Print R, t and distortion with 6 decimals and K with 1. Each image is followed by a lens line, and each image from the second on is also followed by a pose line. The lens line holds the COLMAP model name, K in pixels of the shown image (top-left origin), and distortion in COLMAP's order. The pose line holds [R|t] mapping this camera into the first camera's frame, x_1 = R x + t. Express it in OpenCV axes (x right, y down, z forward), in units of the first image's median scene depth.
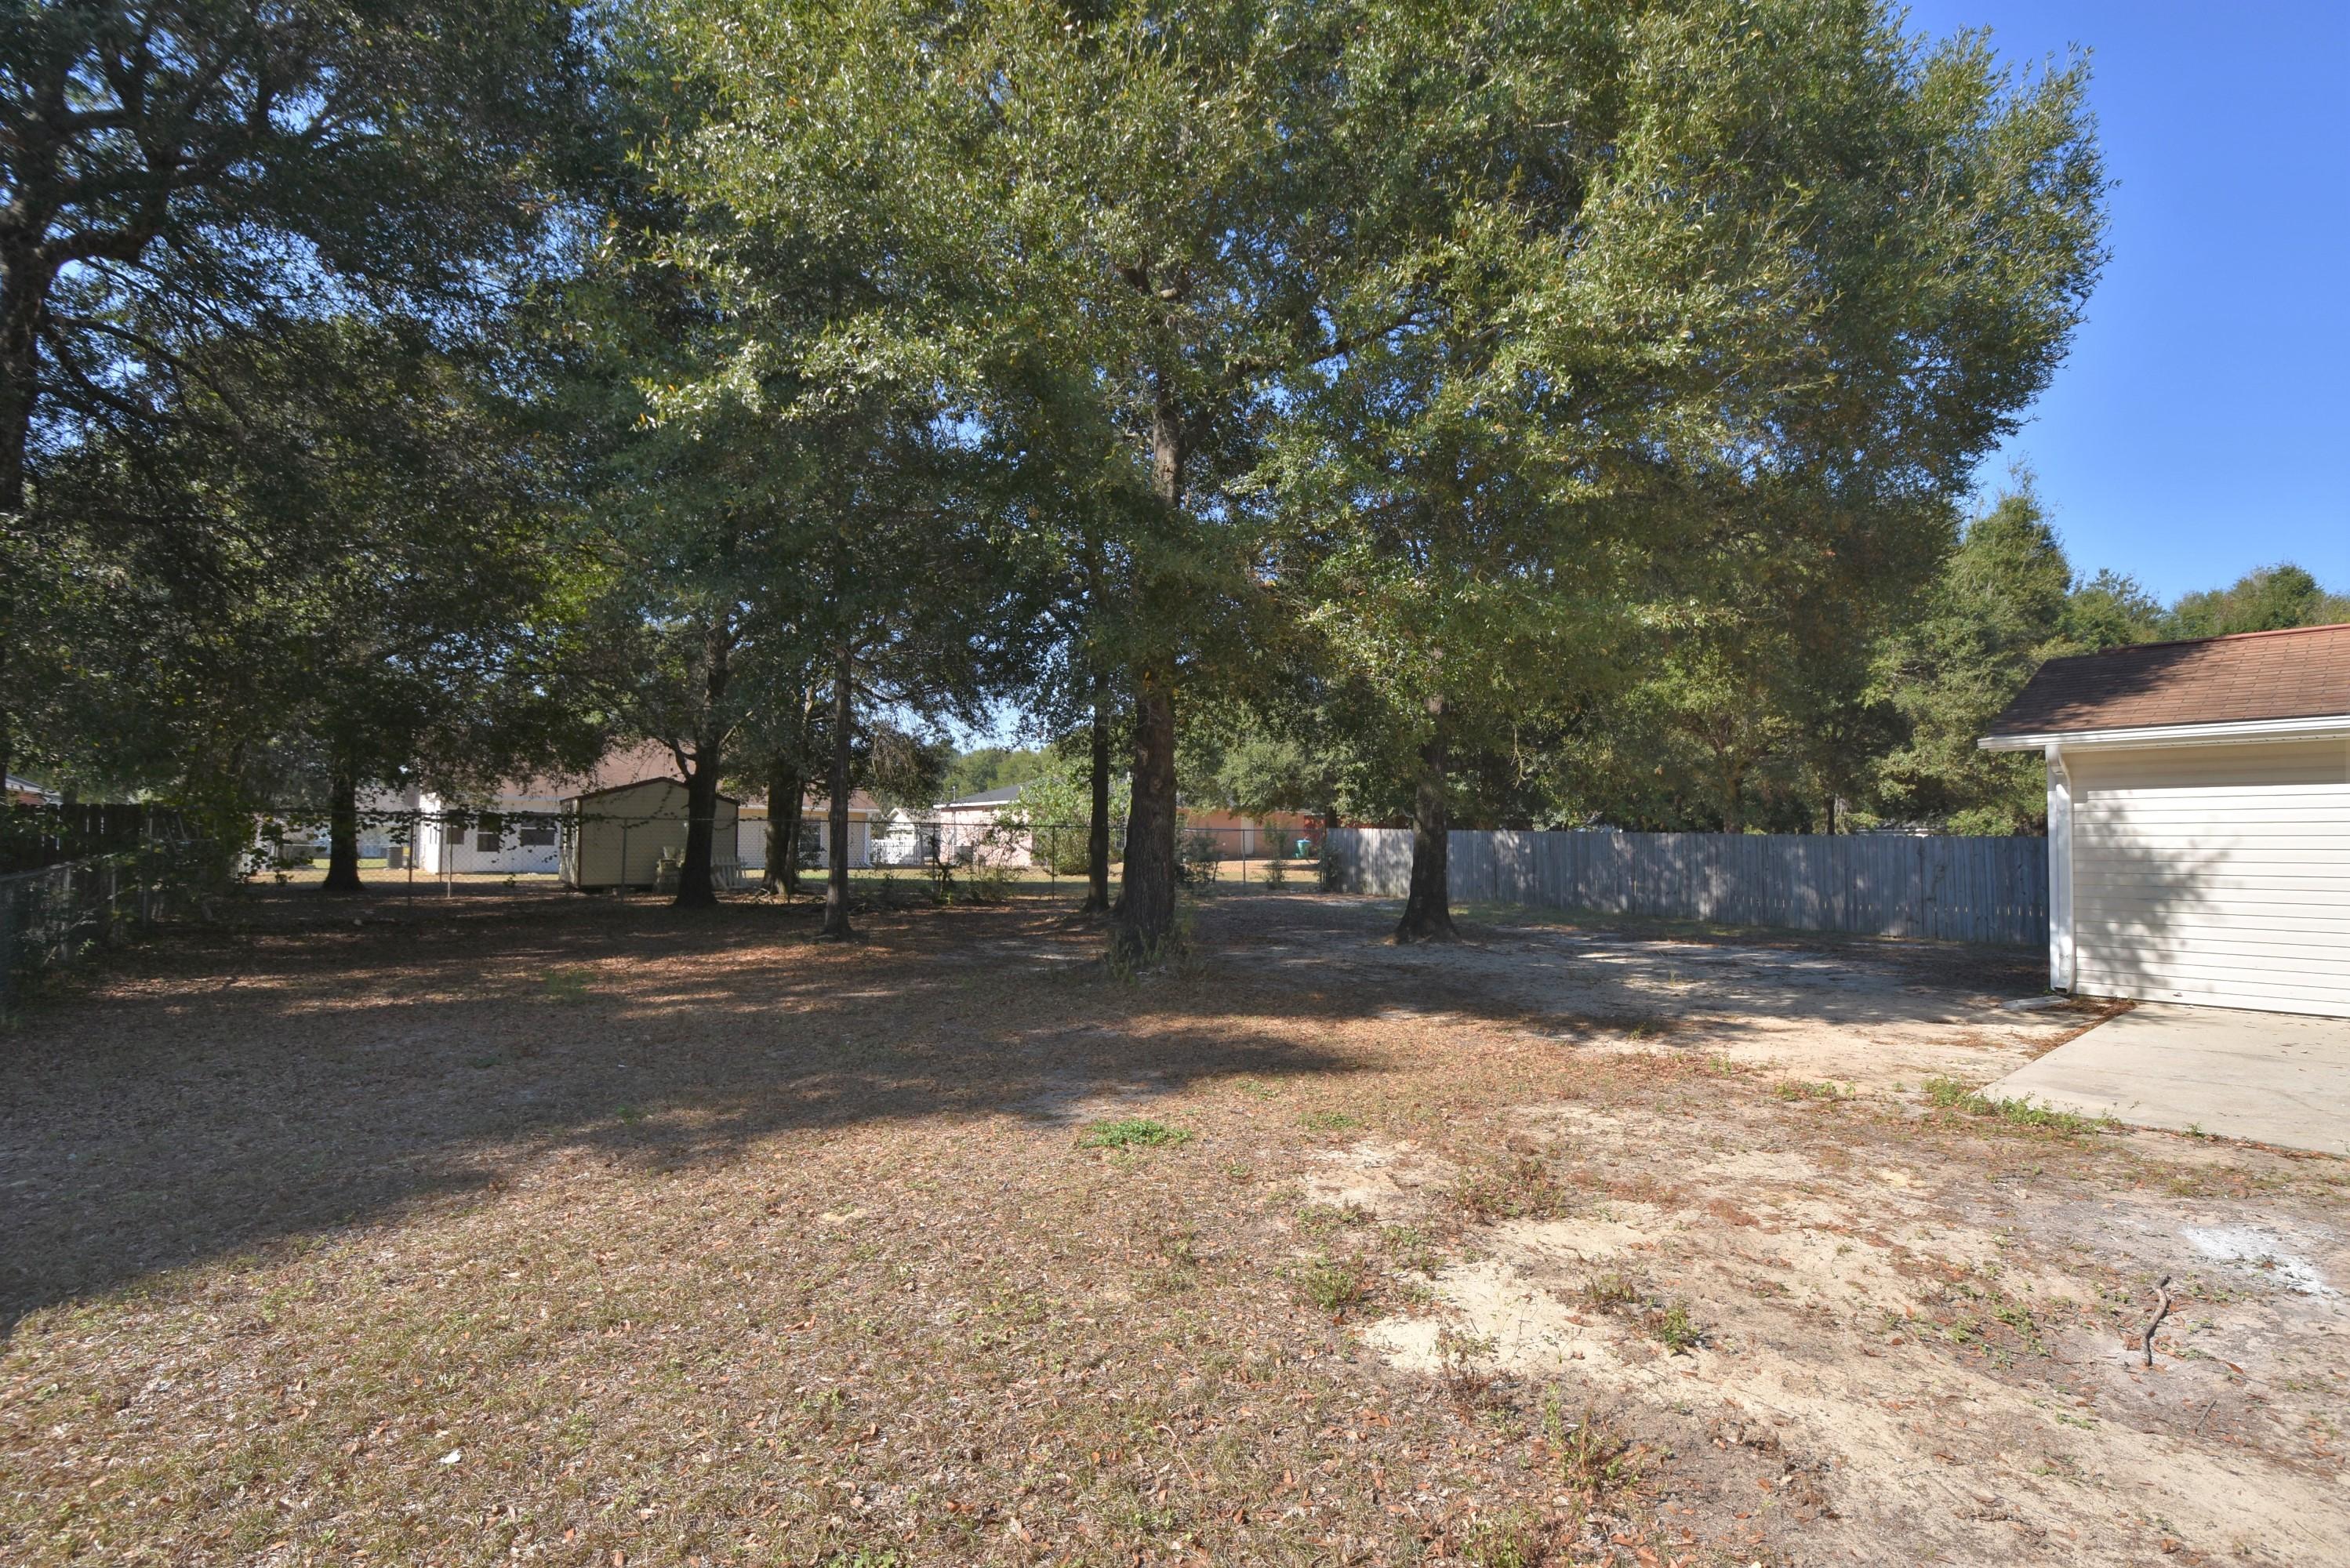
lens RADIAL K [[1005.4, 0, 1171.6], [0, 1005.4, 799.9], [0, 0, 1]] dist [-0.015315, -0.010242]
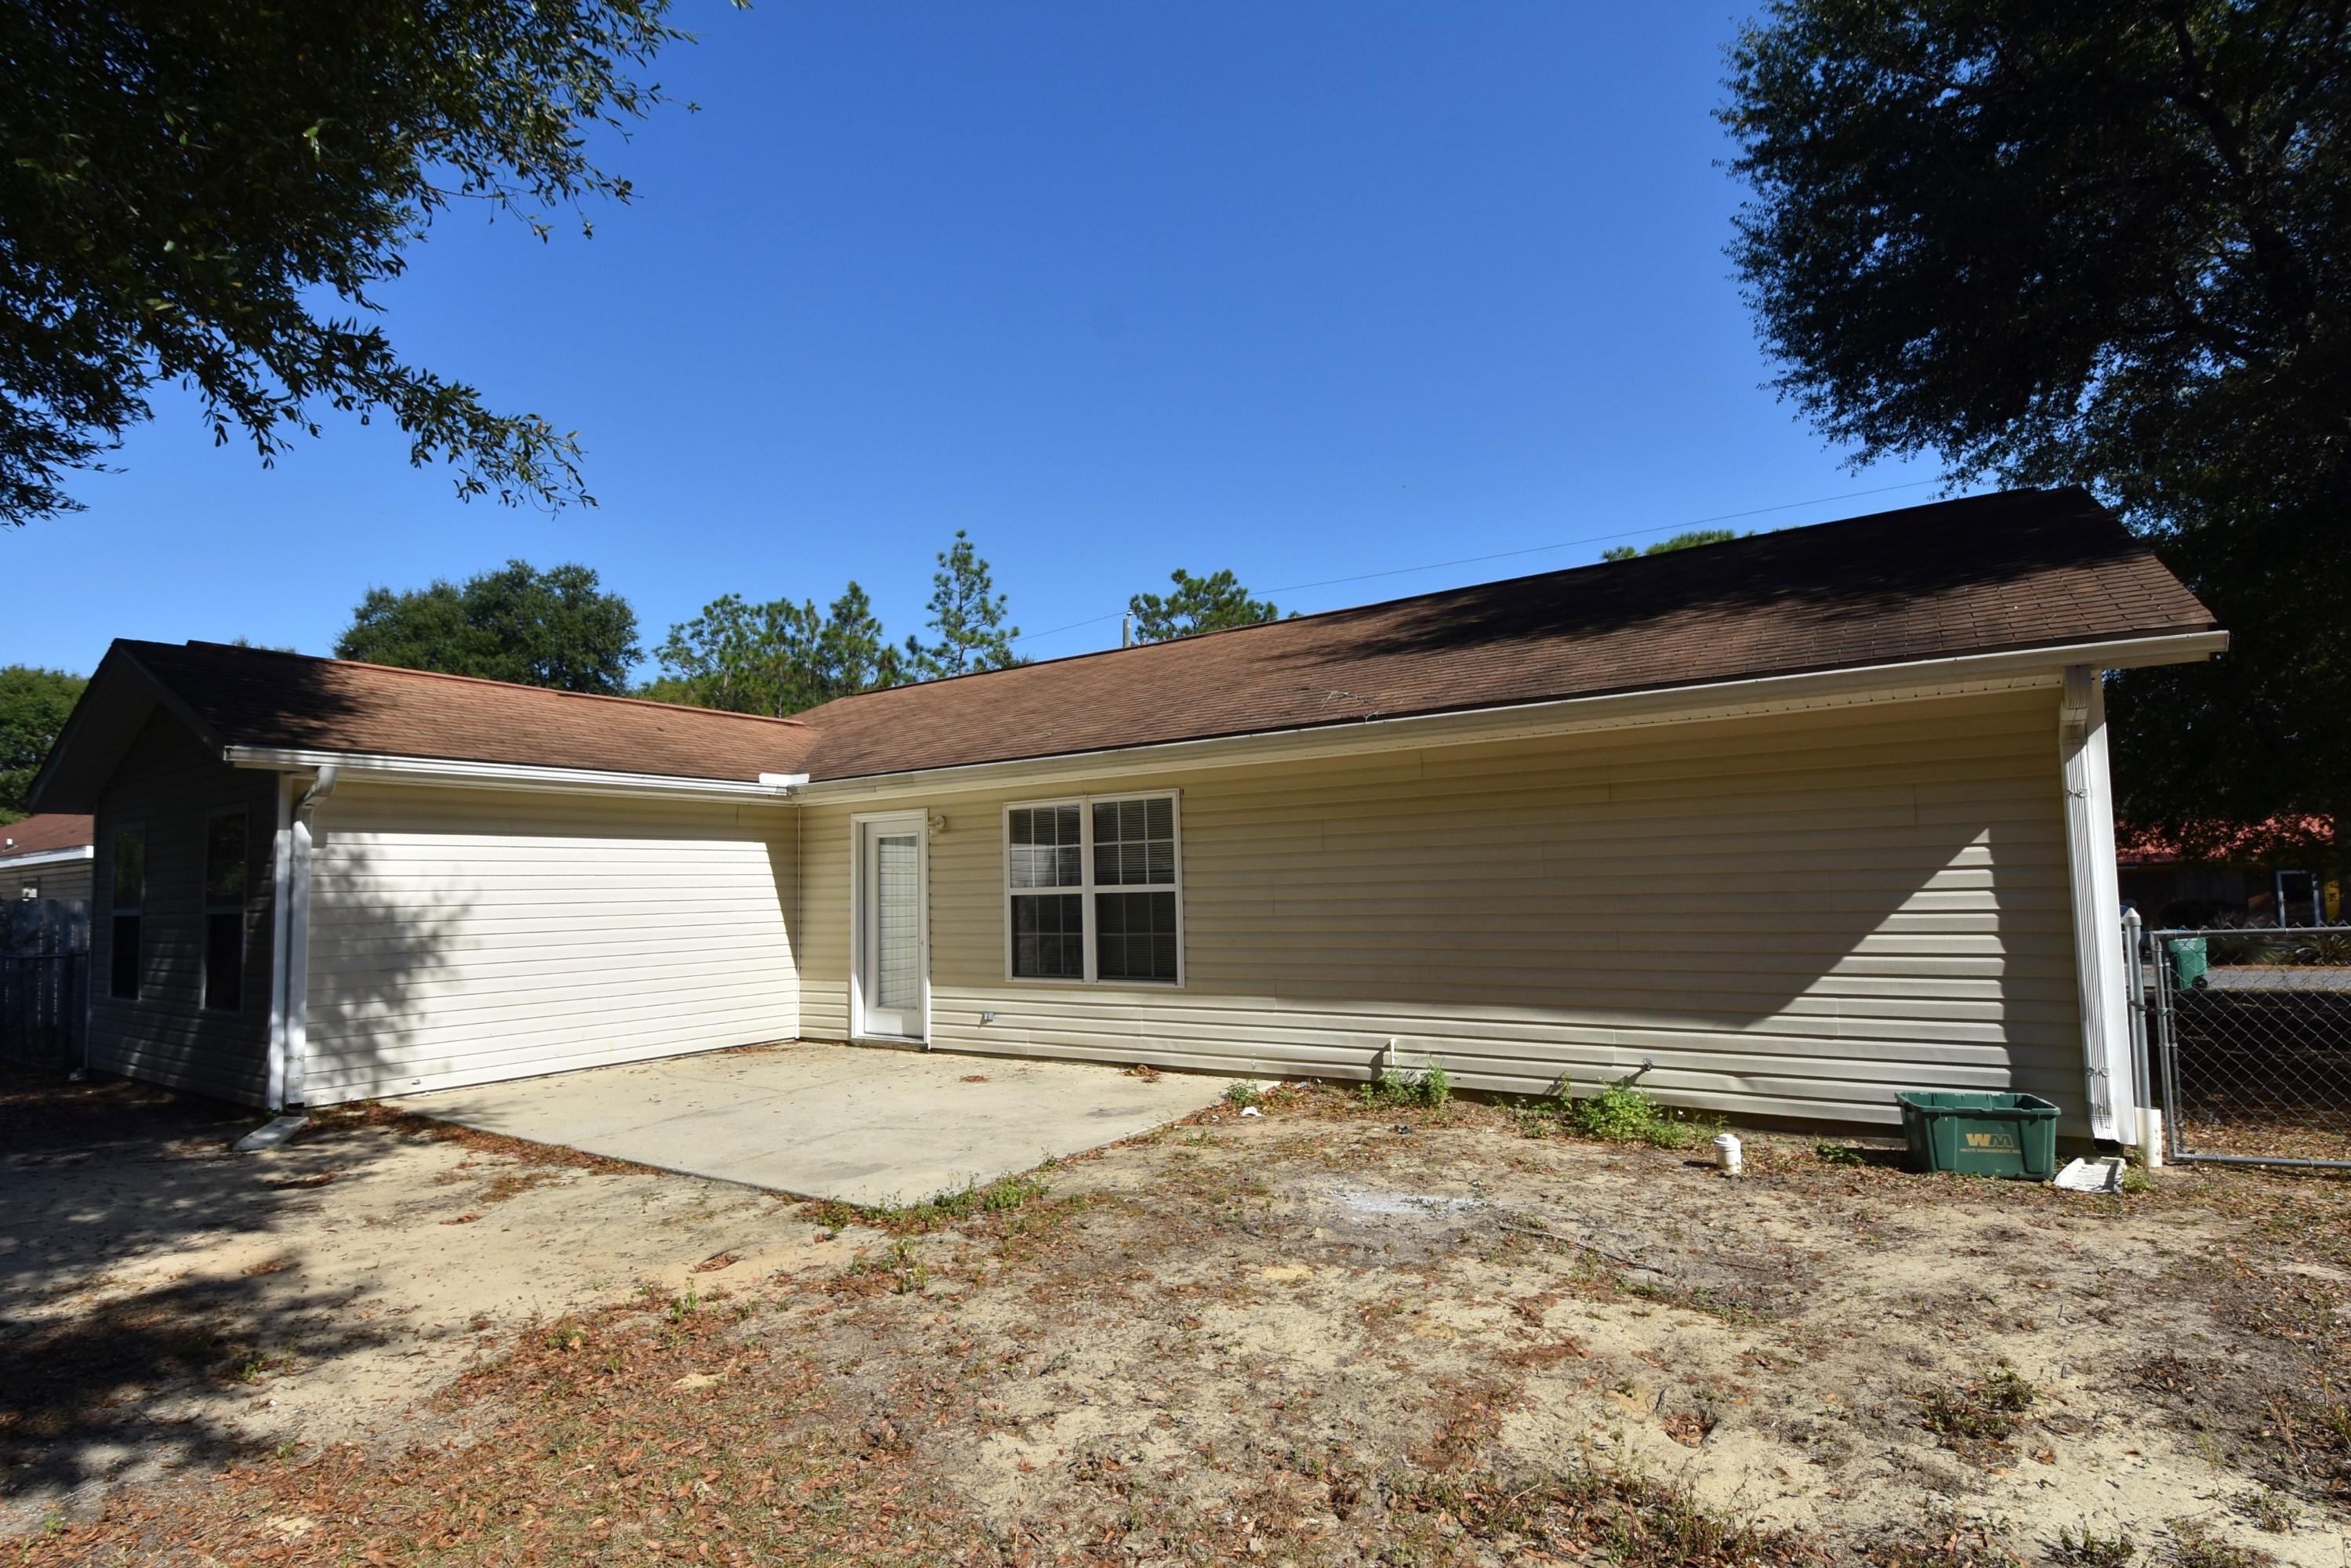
lens RADIAL K [[1136.0, 0, 1158.7], [0, 1136.0, 781.8], [0, 0, 1]] dist [-0.002348, -0.006491]
pose [[-0.306753, 0.087660, 0.947744, -0.105221], [-0.023092, 0.994771, -0.099484, 0.026667], [-0.951509, -0.052402, -0.303125, 0.701765]]
